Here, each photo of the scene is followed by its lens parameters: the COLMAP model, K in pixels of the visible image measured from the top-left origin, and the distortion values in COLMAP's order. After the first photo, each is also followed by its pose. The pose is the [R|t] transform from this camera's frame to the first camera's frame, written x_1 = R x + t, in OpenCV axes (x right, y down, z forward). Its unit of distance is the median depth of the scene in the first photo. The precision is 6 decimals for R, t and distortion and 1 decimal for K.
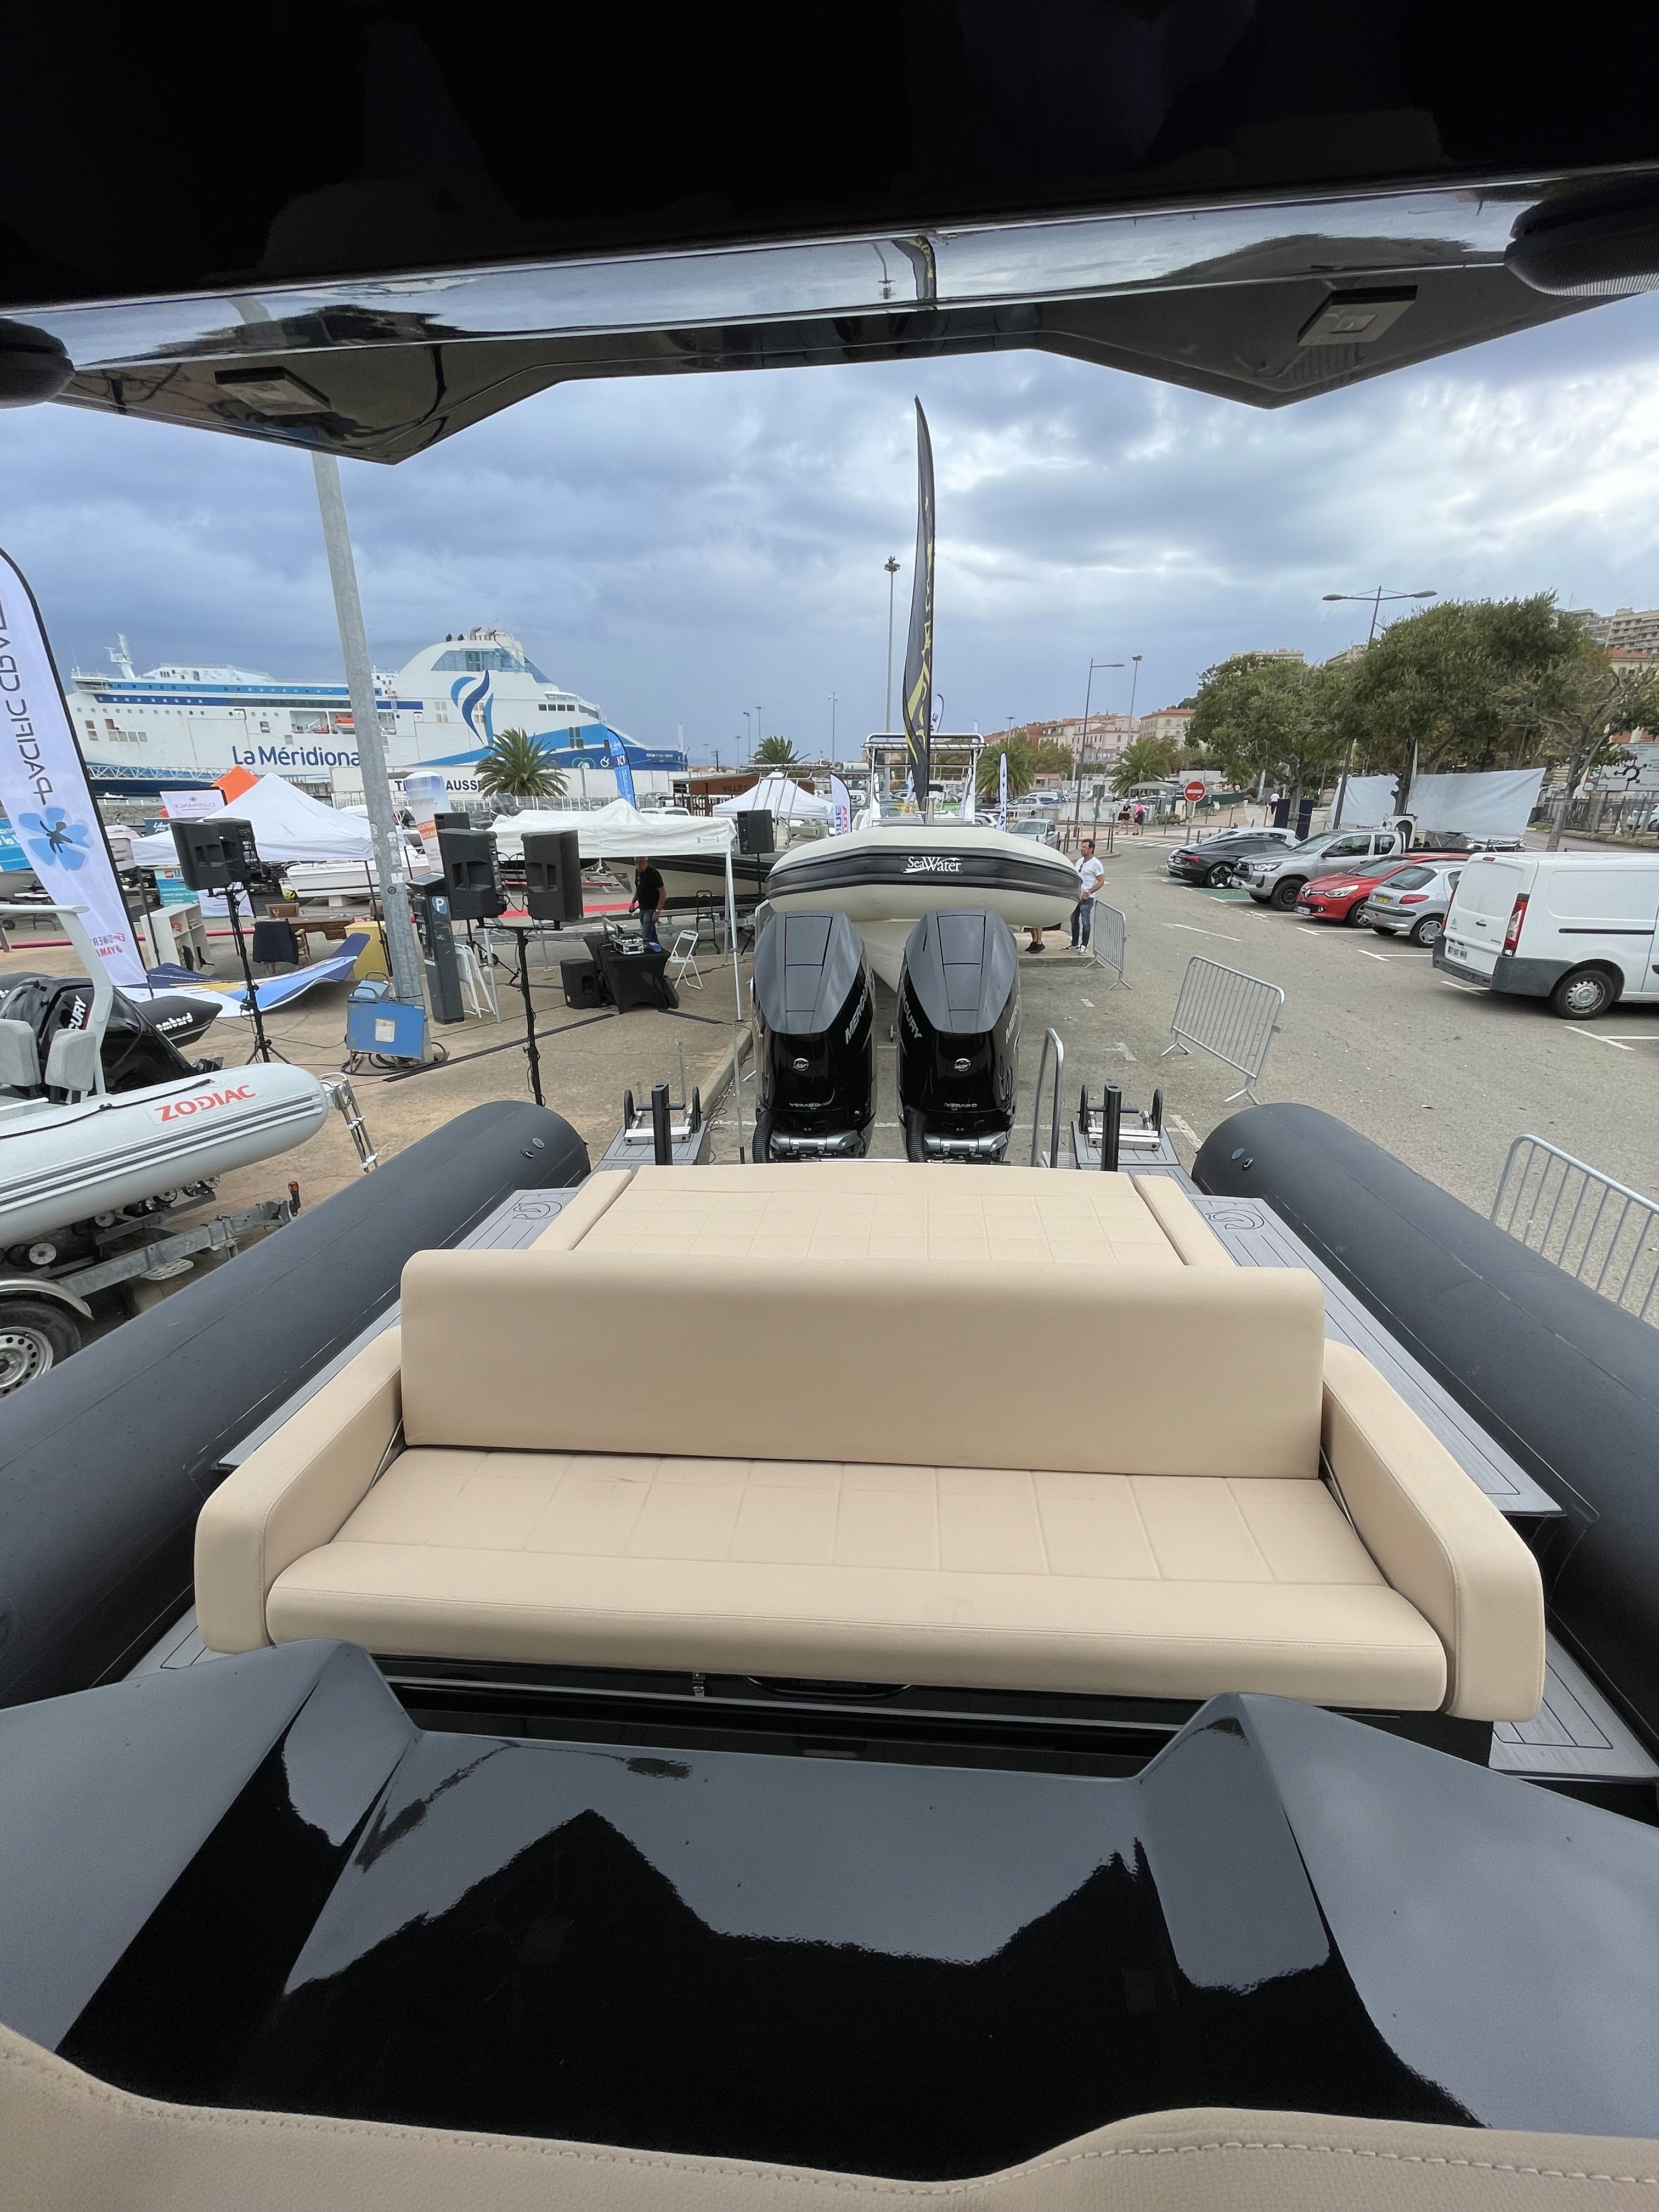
lens RADIAL K [[892.8, 0, 902.1], [0, 892.8, 1151.0], [0, 0, 1]] dist [-0.015137, 0.007092]
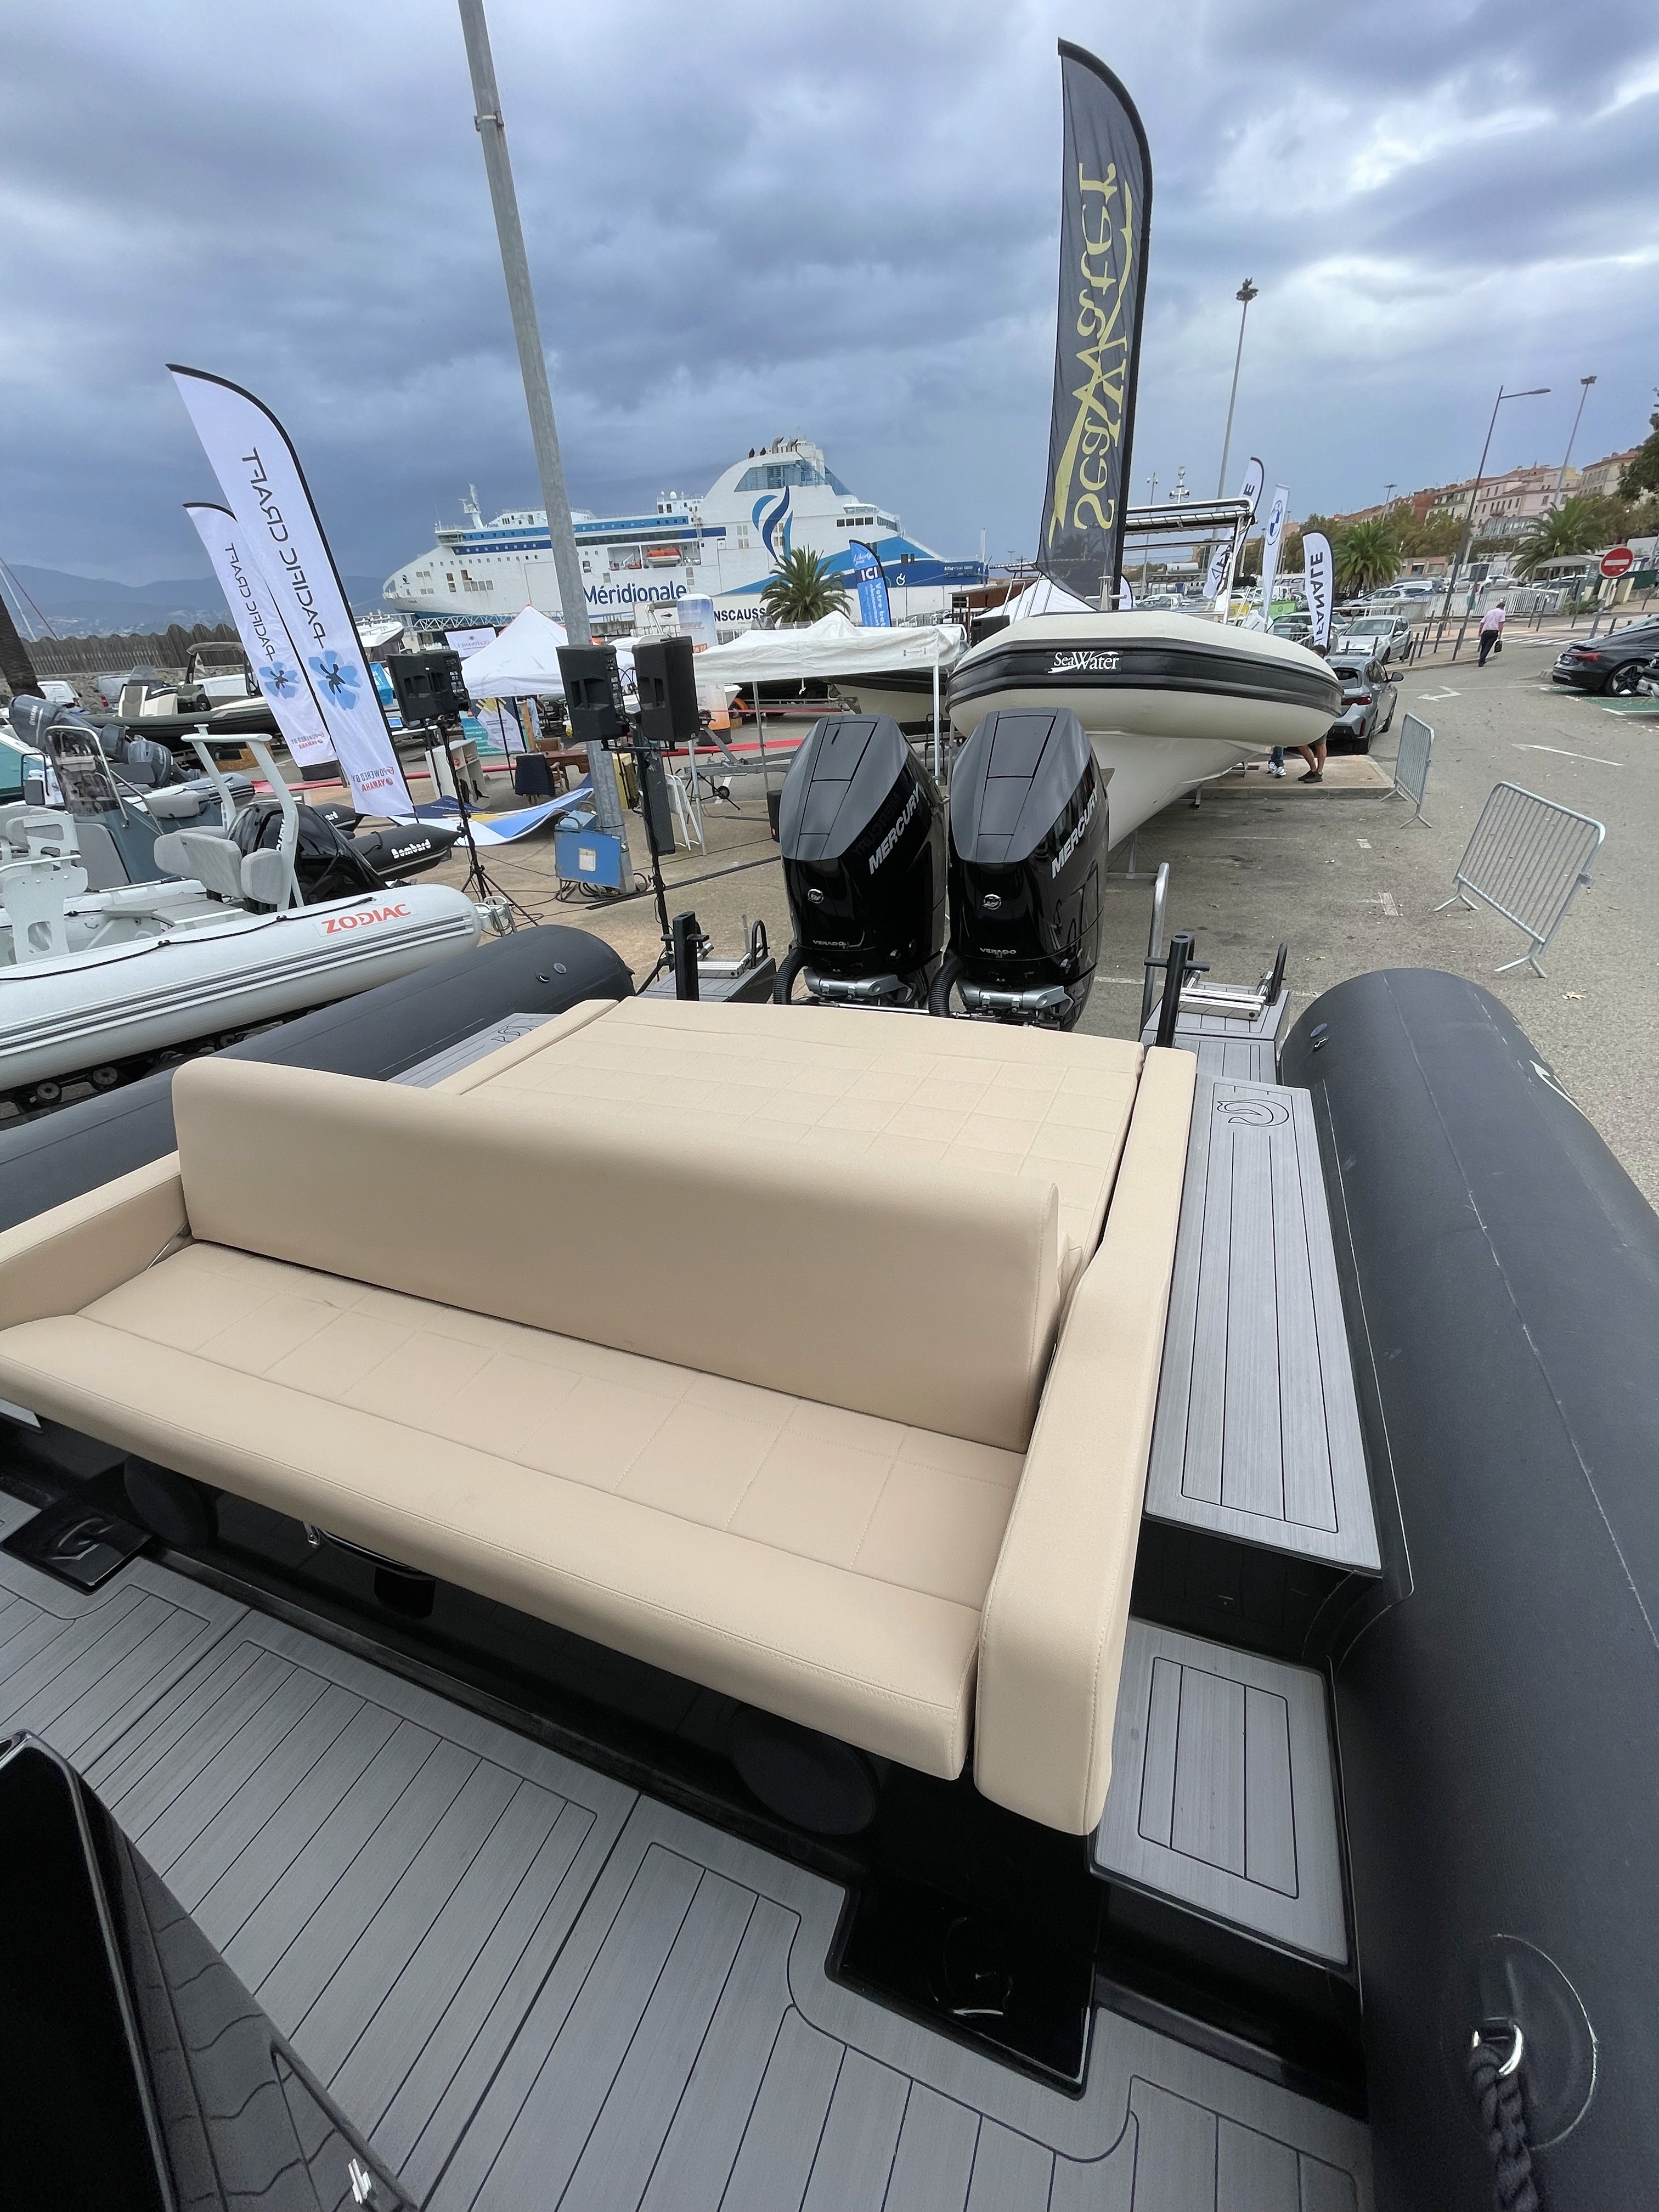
lens RADIAL K [[892.8, 0, 902.1], [0, 892.8, 1151.0], [0, 0, 1]] dist [-0.015137, 0.007092]
pose [[0.946951, 0.114689, -0.300217, 0.092741], [-0.063530, 0.982524, 0.174958, -0.002375], [0.315036, -0.146604, 0.937688, 0.049919]]
